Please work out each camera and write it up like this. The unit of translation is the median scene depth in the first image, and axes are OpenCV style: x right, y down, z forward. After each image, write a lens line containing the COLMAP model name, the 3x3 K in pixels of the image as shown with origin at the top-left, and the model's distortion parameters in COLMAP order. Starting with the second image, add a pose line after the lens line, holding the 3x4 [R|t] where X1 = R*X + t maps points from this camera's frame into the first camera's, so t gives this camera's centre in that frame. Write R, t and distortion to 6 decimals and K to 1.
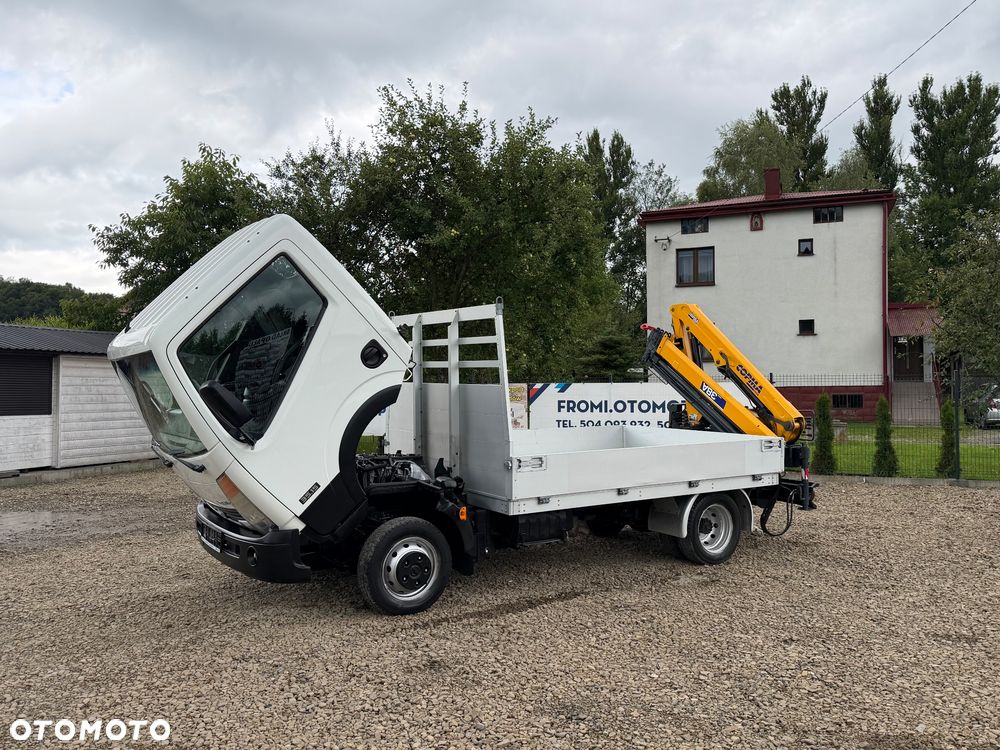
lens RADIAL K [[835.4, 0, 500.4], [0, 835.4, 381.9], [0, 0, 1]] dist [0.043972, -0.040634]
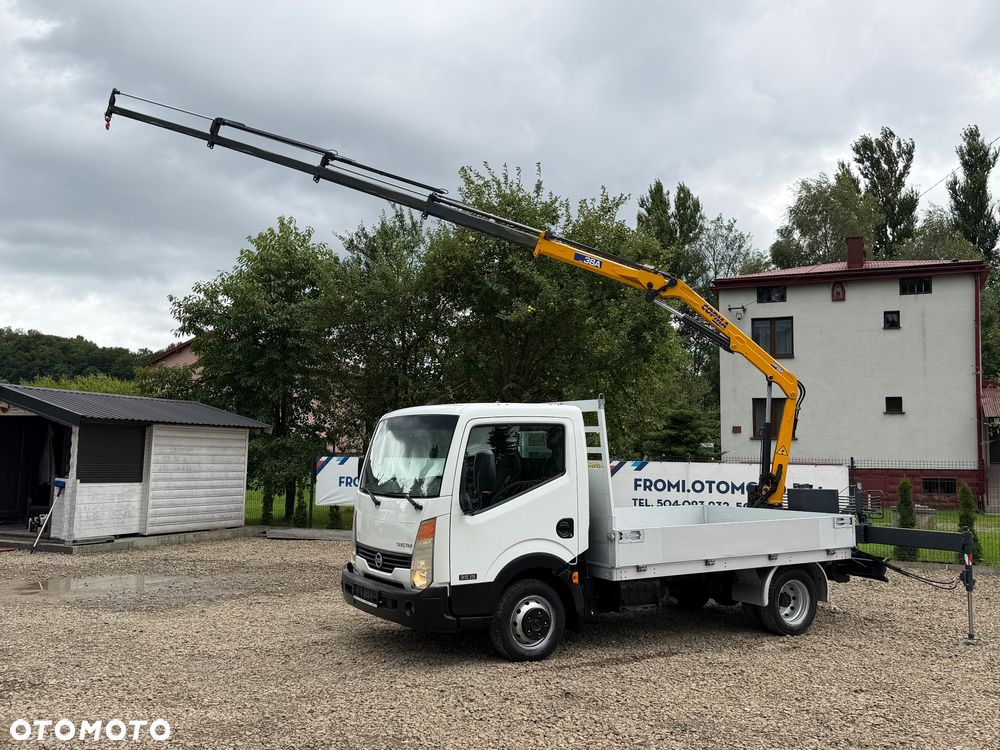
lens RADIAL K [[920.6, 0, 496.6], [0, 920.6, 359.8], [0, 0, 1]] dist [0.045315, 0.000000]
pose [[0.998008, 0.014100, -0.061496, -0.029838], [-0.020185, 0.994836, -0.099473, -0.006225], [0.059776, 0.100516, 0.993138, -0.120460]]
